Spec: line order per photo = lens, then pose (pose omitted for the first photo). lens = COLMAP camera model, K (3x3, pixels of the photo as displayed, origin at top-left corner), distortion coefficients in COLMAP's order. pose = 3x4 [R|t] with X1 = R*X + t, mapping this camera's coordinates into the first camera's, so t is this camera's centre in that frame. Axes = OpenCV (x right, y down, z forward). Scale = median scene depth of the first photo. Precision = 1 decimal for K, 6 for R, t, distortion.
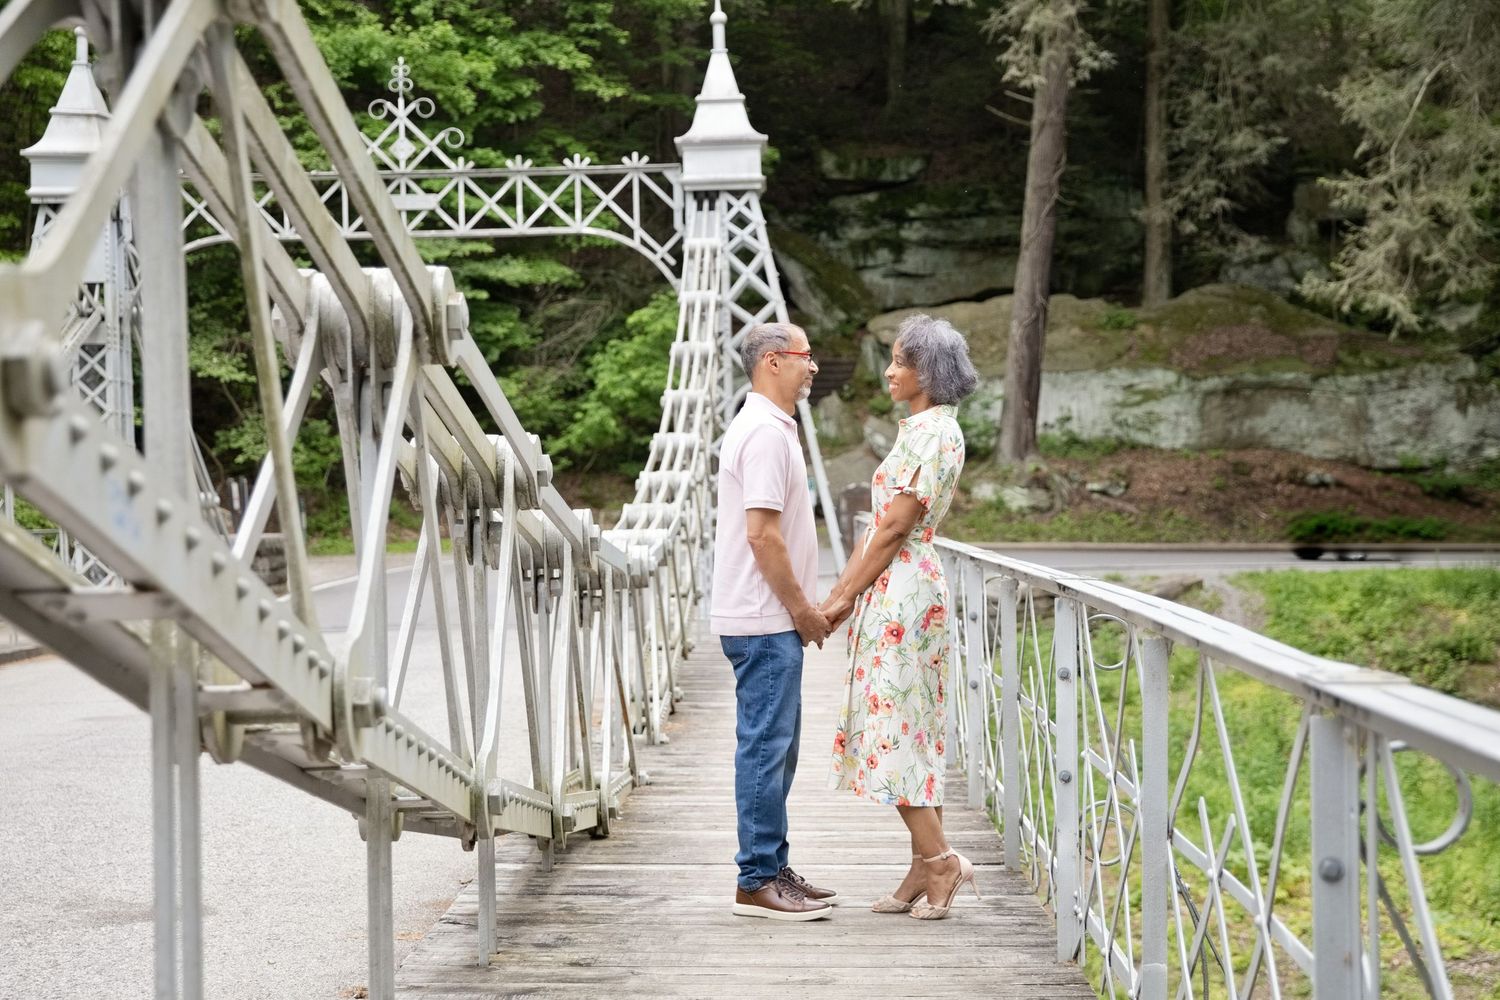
lens RADIAL K [[5387.0, 0, 728.9], [0, 5387.0, 547.6], [0, 0, 1]] dist [0.811633, 0.000000]
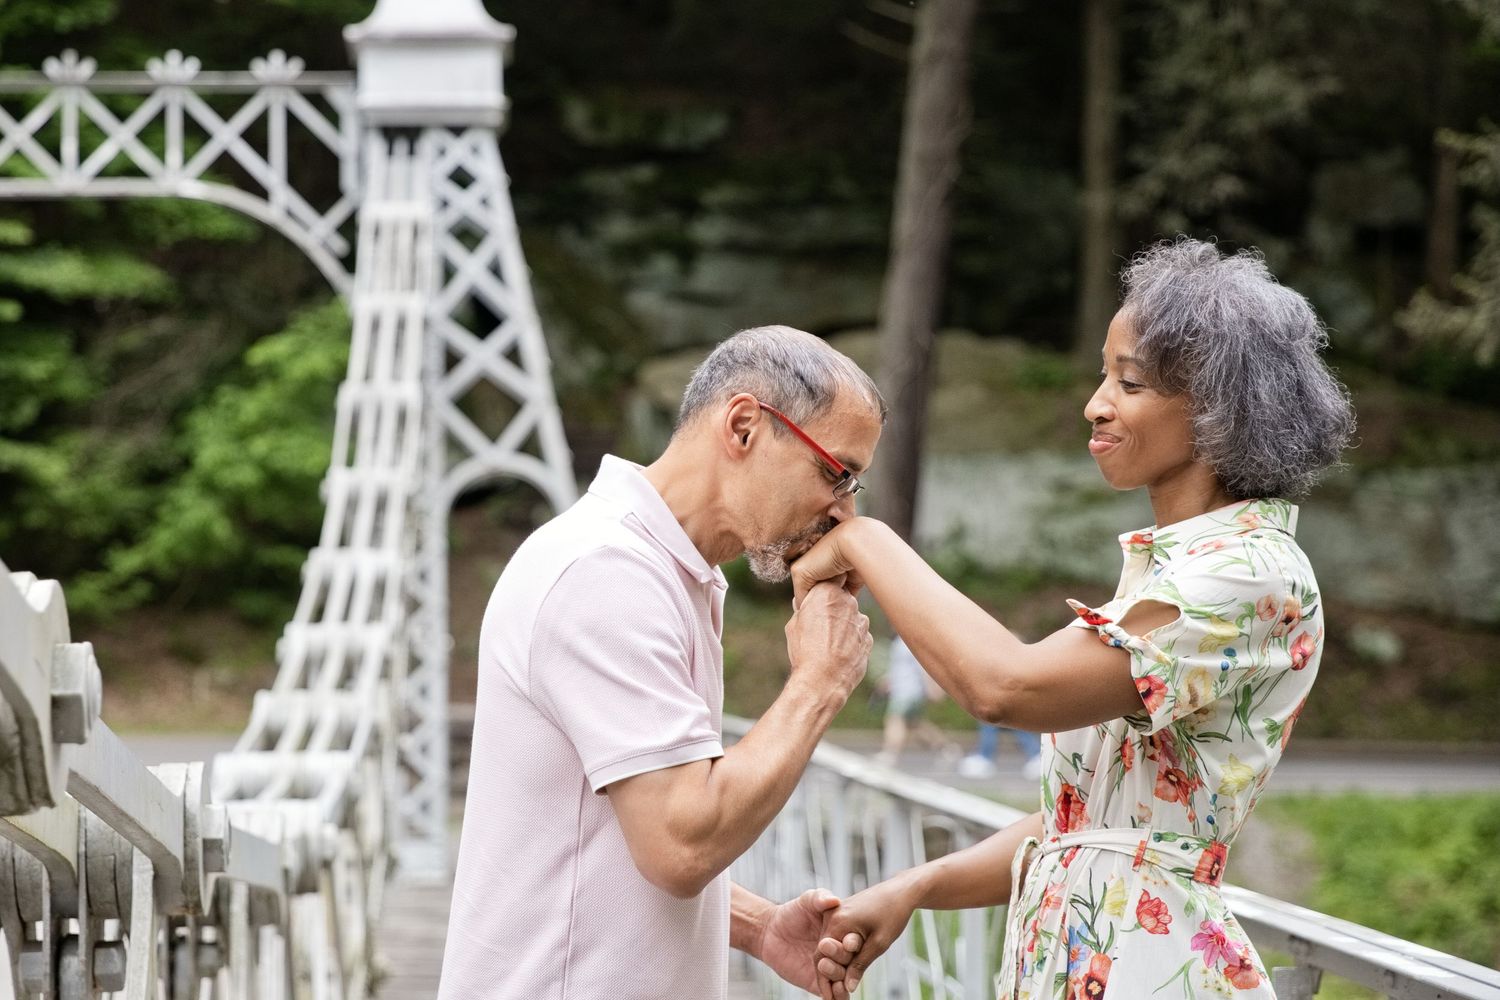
lens RADIAL K [[7035.9, 0, 740.7], [0, 7035.9, 490.4], [0, 0, 1]] dist [0.770550, 0.000000]
pose [[0.998403, 0.017506, 0.053713, -0.006708], [-0.015976, 0.999458, -0.028789, -0.005644], [-0.054188, 0.027885, 0.998141, 0.220554]]
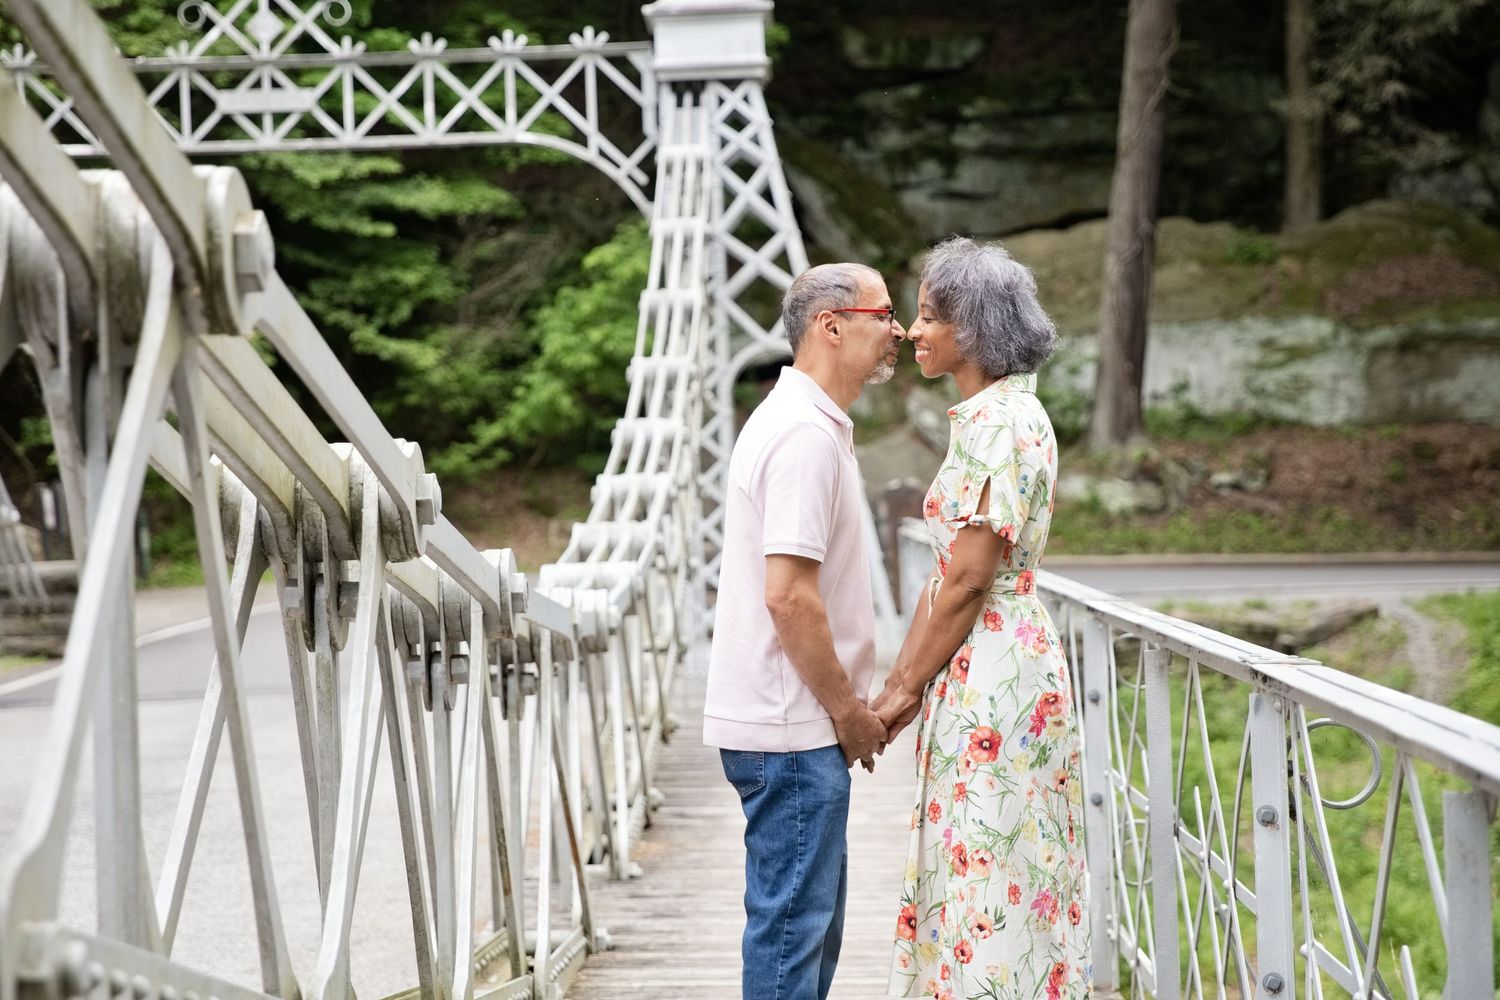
lens RADIAL K [[6775.4, 0, 725.8], [0, 6775.4, 479.8], [0, 0, 1]] dist [1.332858, 0.000000]
pose [[0.999901, -0.014092, -0.000188, 0.000213], [0.014090, 0.999851, -0.009962, -0.003110], [0.000329, 0.009958, 0.999950, 0.080297]]
